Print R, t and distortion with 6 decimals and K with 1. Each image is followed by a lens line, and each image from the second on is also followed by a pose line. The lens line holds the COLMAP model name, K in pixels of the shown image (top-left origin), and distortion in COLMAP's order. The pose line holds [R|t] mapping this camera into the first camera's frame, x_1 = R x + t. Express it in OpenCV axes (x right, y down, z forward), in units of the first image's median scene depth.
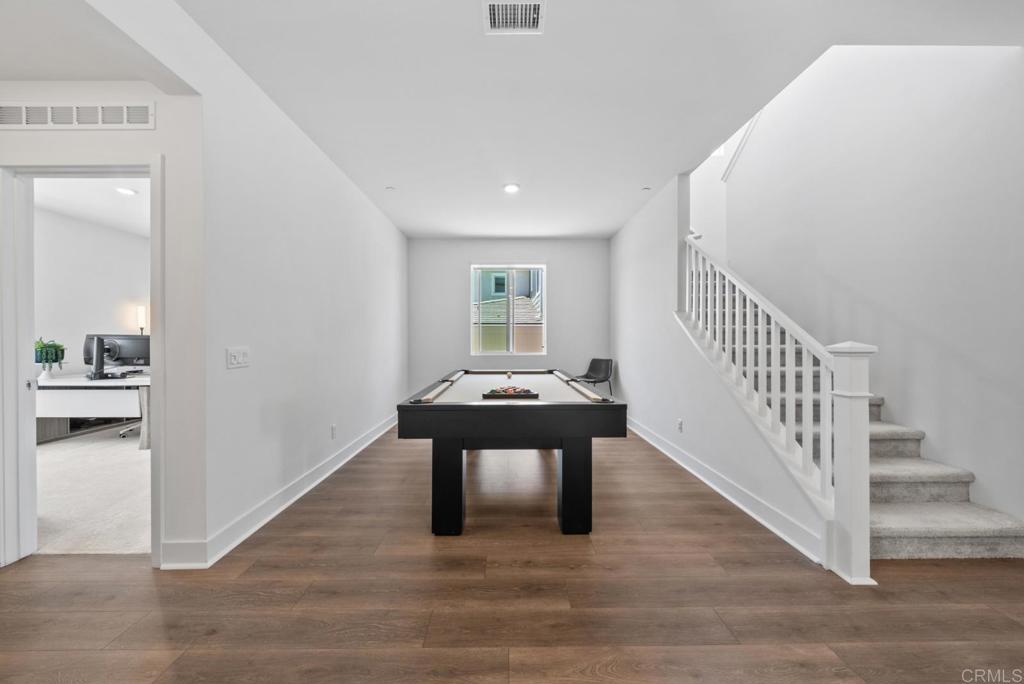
lens RADIAL K [[356.8, 0, 508.4], [0, 356.8, 340.1], [0, 0, 1]] dist [-0.000234, -0.000026]
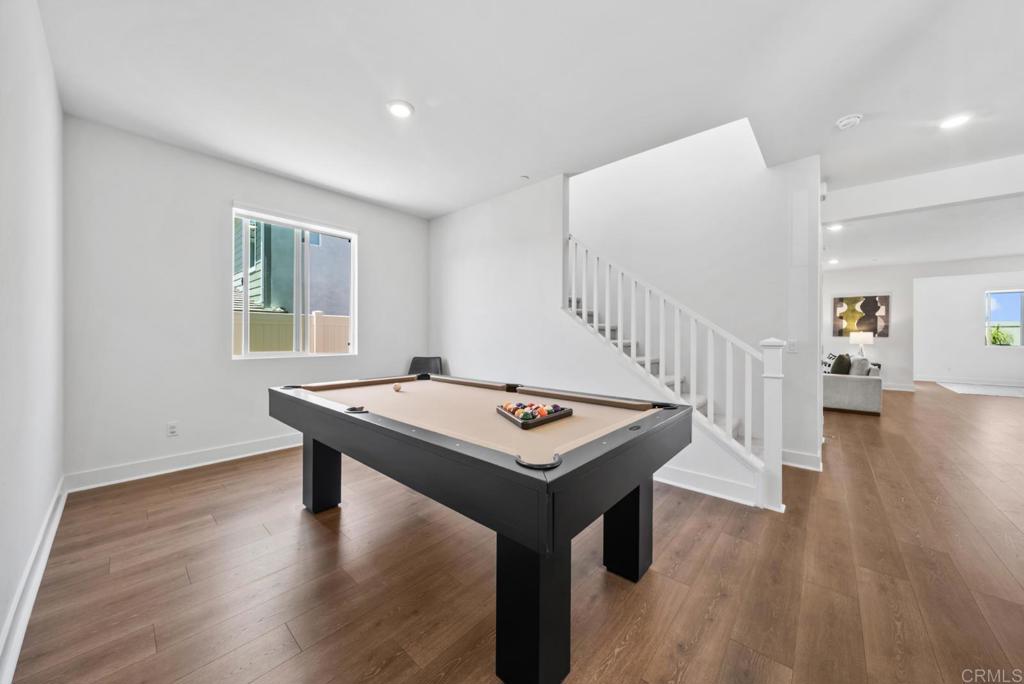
lens RADIAL K [[356.8, 0, 508.4], [0, 356.8, 340.1], [0, 0, 1]] dist [-0.000234, -0.000026]
pose [[0.667554, -0.001821, 0.744559, -0.388518], [-0.005901, 0.999953, 0.007736, 0.004084], [-0.744538, -0.009557, 0.667512, 0.435243]]
